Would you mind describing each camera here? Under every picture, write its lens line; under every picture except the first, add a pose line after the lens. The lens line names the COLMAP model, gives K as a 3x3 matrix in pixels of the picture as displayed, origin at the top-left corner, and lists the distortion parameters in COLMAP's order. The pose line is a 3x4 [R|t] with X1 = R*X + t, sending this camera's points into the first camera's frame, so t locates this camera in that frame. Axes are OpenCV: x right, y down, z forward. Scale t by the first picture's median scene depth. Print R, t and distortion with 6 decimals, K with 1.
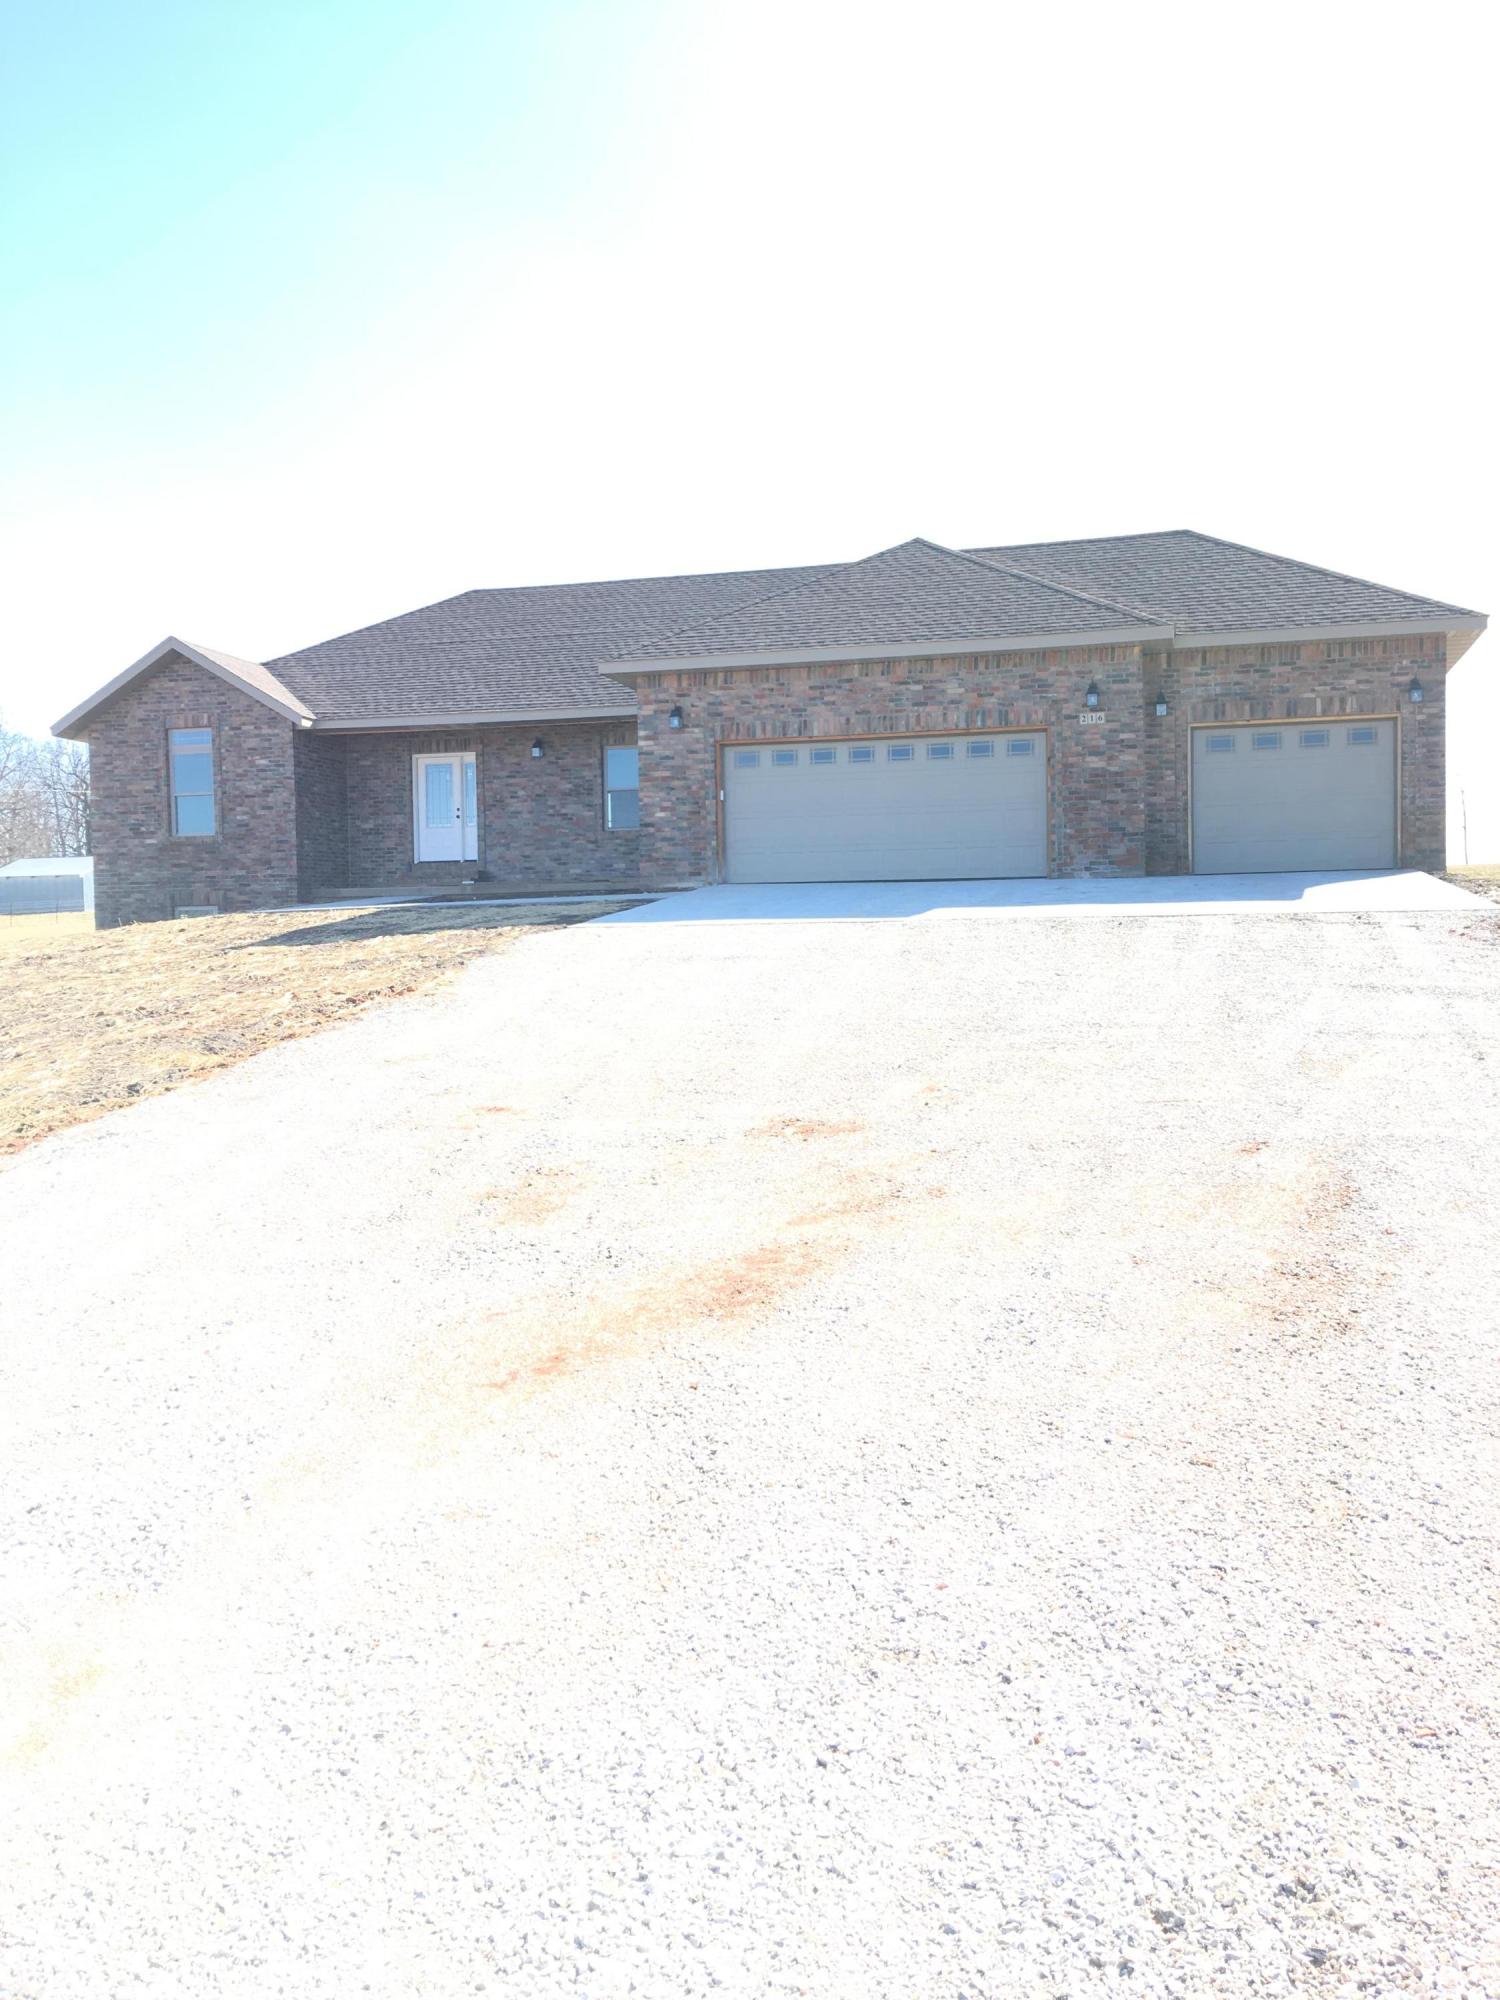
lens RADIAL K [[1684.4, 0, 756.5], [0, 1684.4, 979.9], [0, 0, 1]] dist [0.101572, -0.160203]
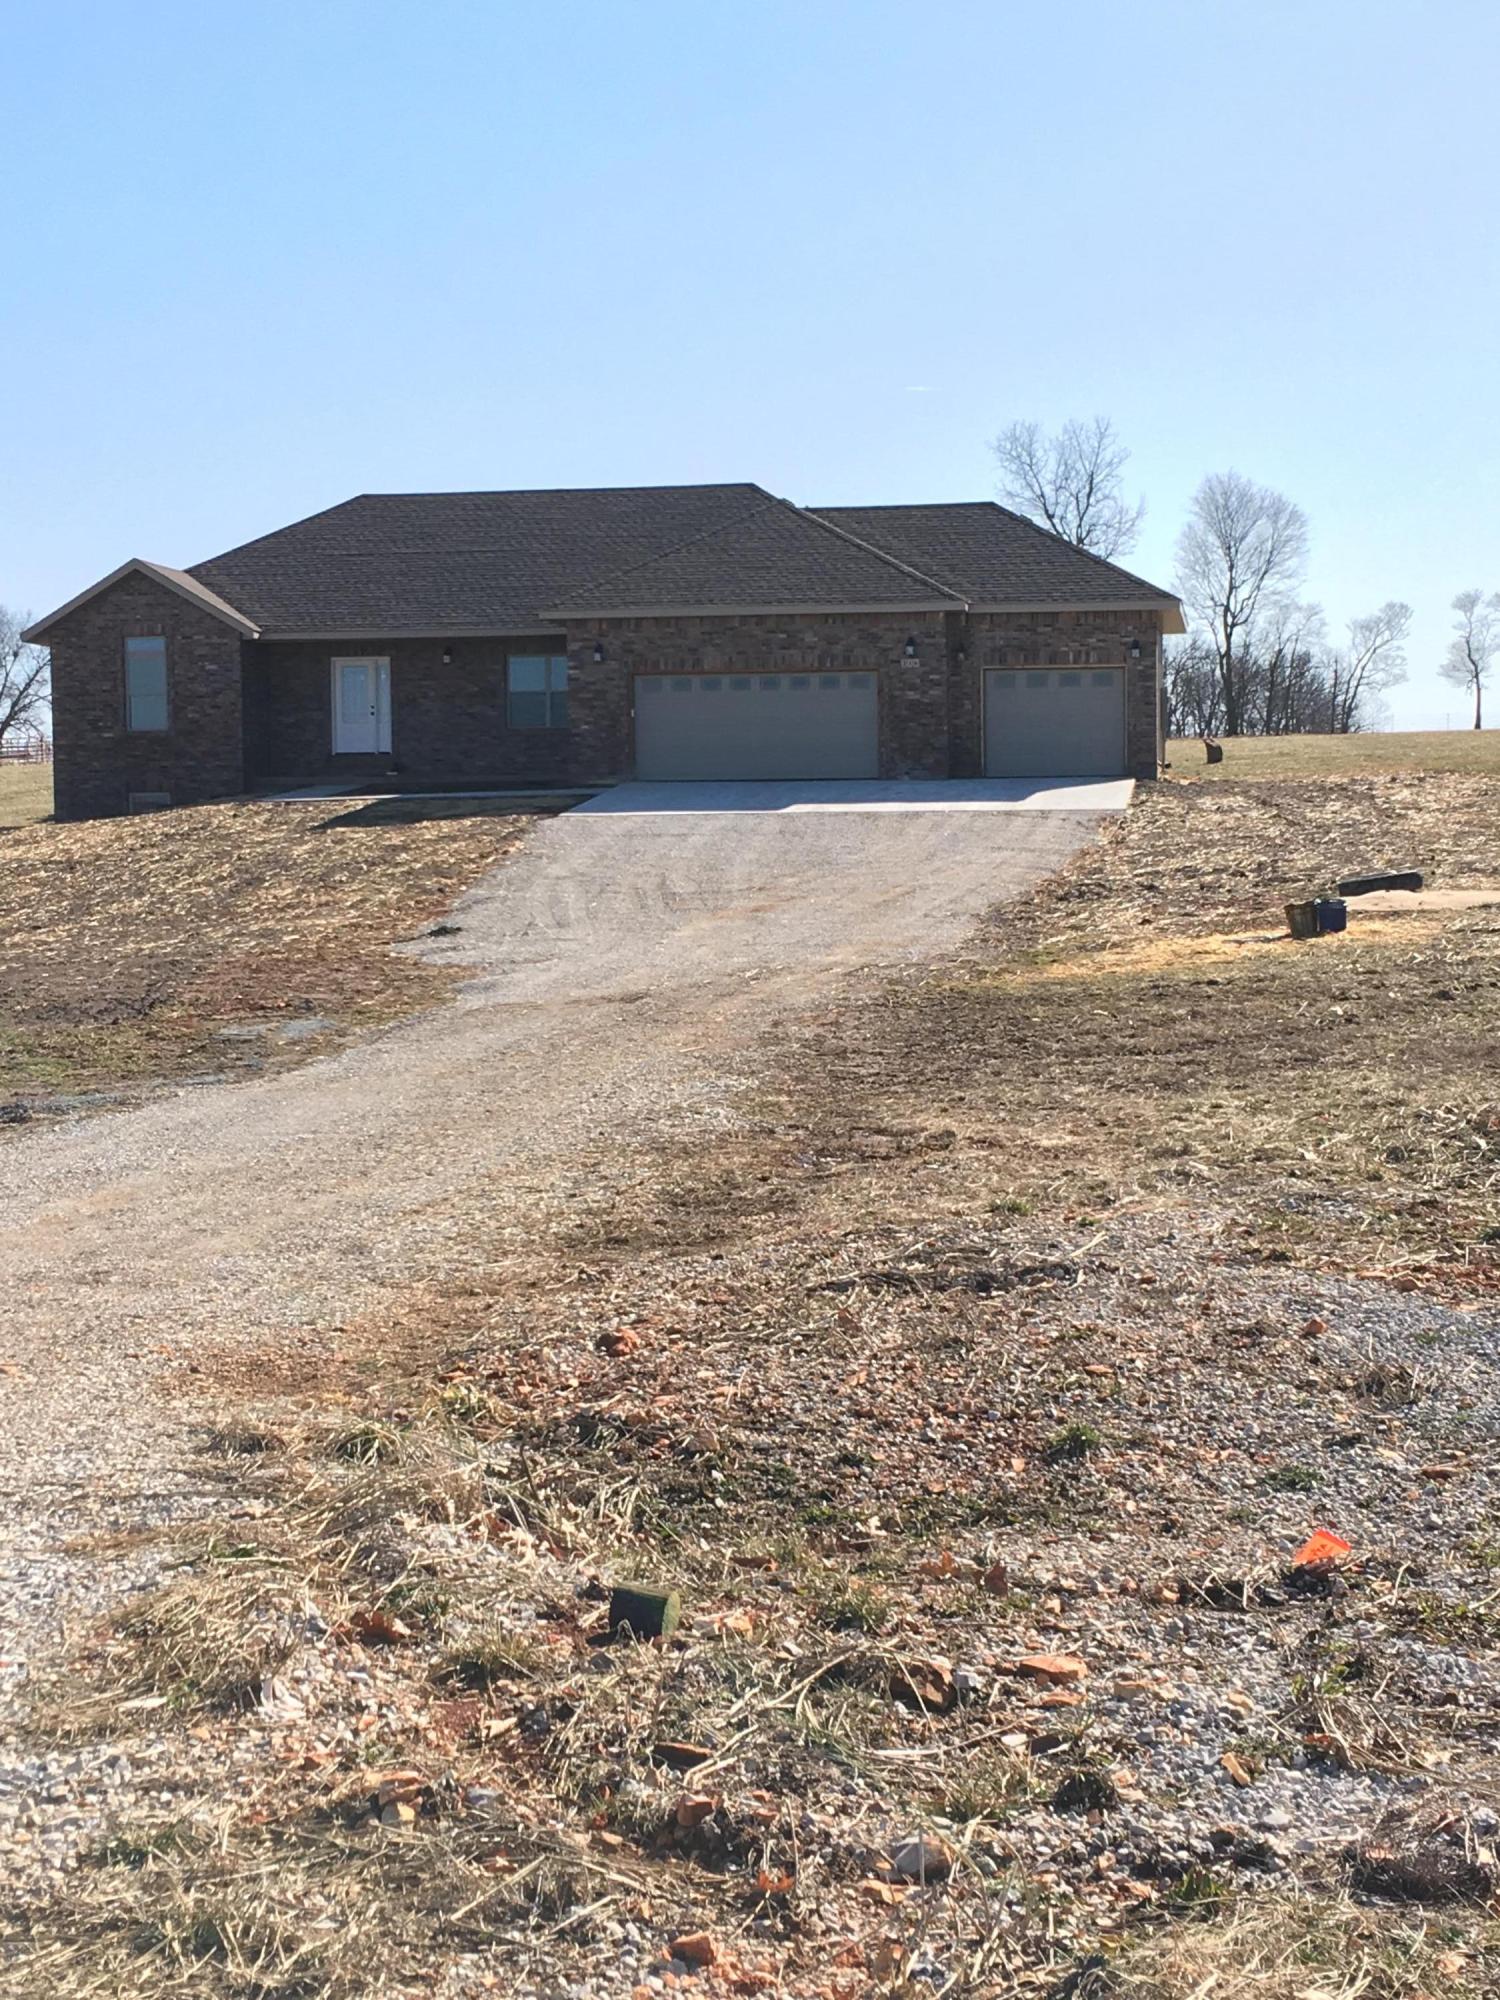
lens RADIAL K [[3085.3, 0, 750.0], [0, 3085.3, 1000.0], [0, 0, 1]] dist [0.036711, 0.035188]
pose [[0.995218, 0.000077, 0.097683, -0.162785], [-0.003244, 0.999474, 0.032270, 0.034843], [-0.097629, -0.032433, 0.994694, -1.381062]]
